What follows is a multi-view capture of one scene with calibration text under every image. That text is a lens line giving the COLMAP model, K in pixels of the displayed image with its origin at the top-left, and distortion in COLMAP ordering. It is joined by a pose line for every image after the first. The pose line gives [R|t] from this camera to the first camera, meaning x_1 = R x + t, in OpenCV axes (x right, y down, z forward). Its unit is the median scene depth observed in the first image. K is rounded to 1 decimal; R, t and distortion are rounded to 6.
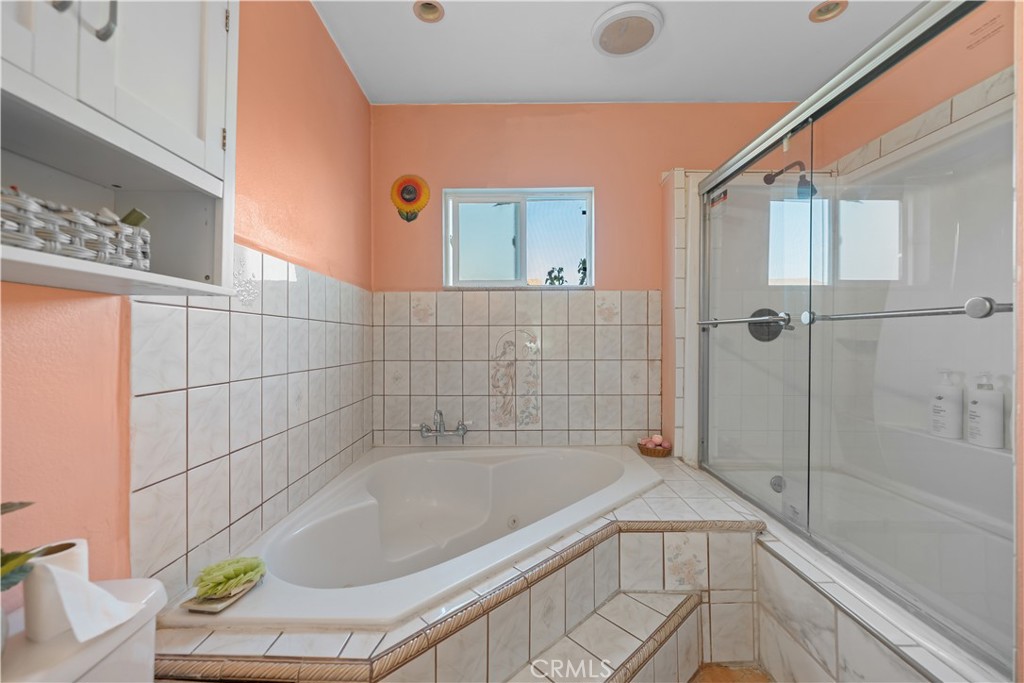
lens RADIAL K [[393.5, 0, 494.5], [0, 393.5, 340.5], [0, 0, 1]] dist [-0.002124, 0.000148]
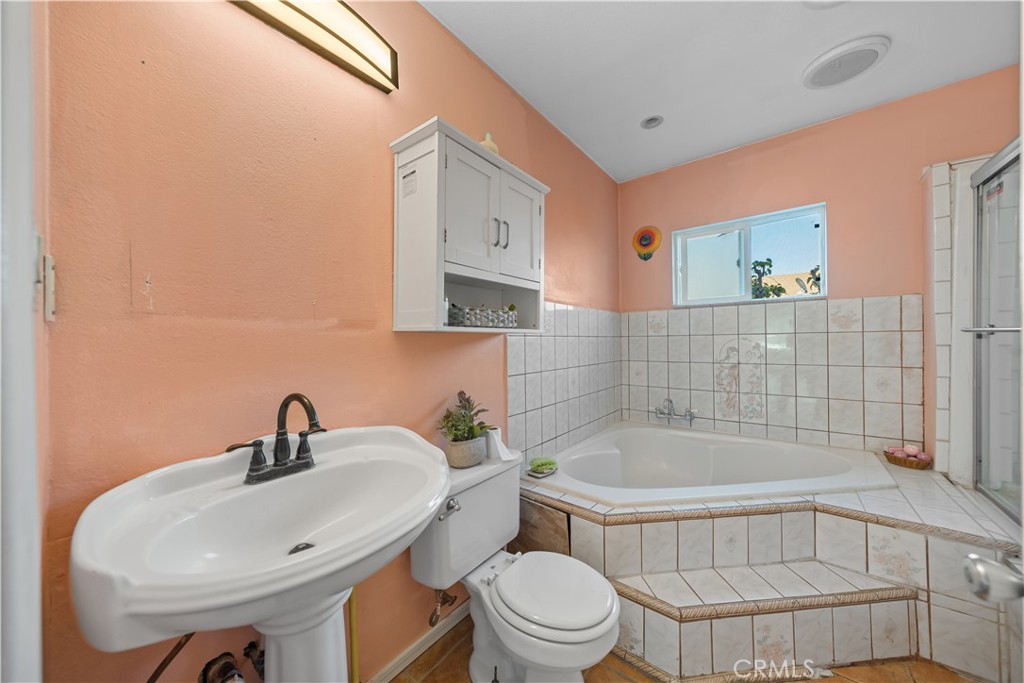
lens RADIAL K [[351.9, 0, 513.4], [0, 351.9, 341.1], [0, 0, 1]] dist [-0.000132, -0.000060]
pose [[0.797869, -0.006988, -0.602790, 0.230624], [0.012917, 0.999901, 0.005505, -0.048678], [0.602692, -0.012178, 0.797881, -0.403043]]
